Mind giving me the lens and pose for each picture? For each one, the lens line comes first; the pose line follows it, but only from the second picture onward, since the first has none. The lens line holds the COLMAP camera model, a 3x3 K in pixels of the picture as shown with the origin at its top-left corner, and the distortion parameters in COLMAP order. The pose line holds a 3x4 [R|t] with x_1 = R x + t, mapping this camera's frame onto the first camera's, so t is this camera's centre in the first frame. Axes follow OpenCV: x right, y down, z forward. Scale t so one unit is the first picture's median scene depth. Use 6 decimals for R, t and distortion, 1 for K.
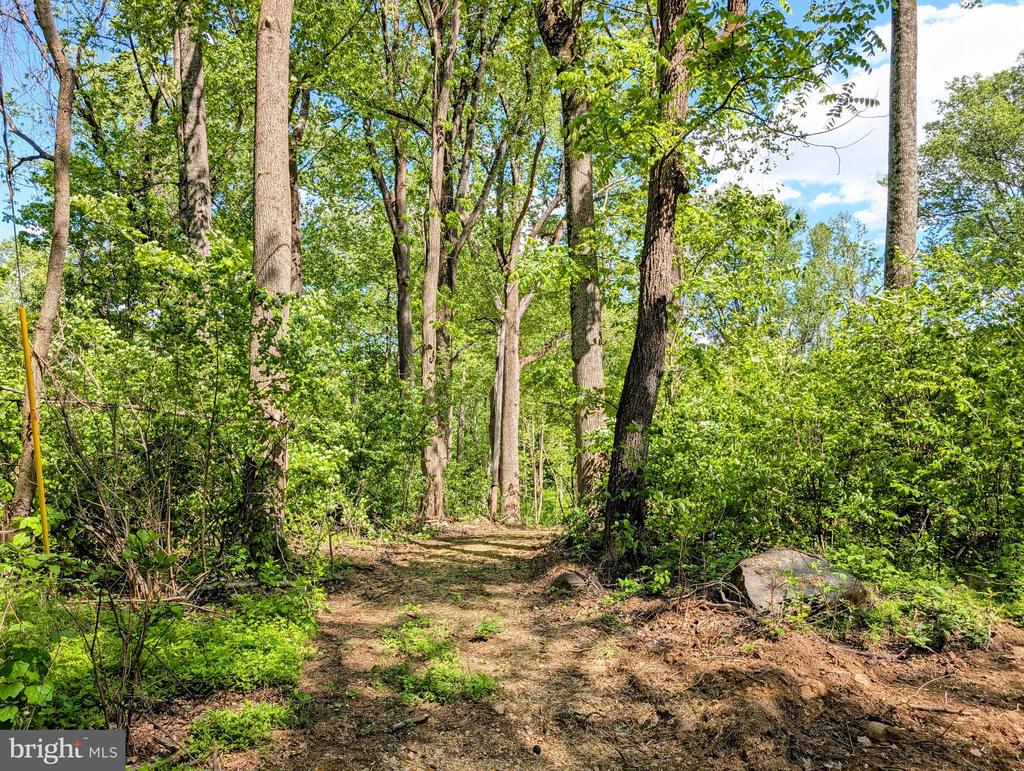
lens RADIAL K [[733.9, 0, 506.9], [0, 733.9, 376.3], [0, 0, 1]] dist [0.025594, -0.020274]
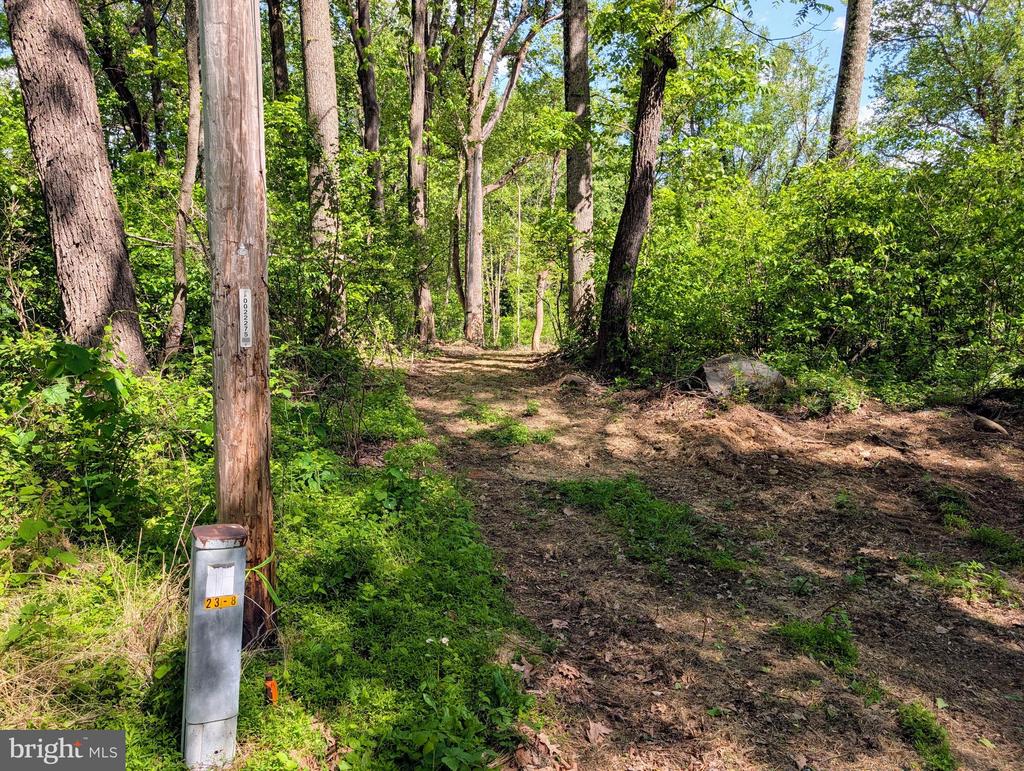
lens RADIAL K [[733.9, 0, 512.5], [0, 733.9, 385.2], [0, 0, 1]] dist [0.025594, -0.020274]
pose [[0.996885, -0.013807, 0.077648, -0.096195], [-0.005734, 0.969260, 0.245973, -0.033601], [-0.078657, -0.245652, 0.966161, -0.212621]]
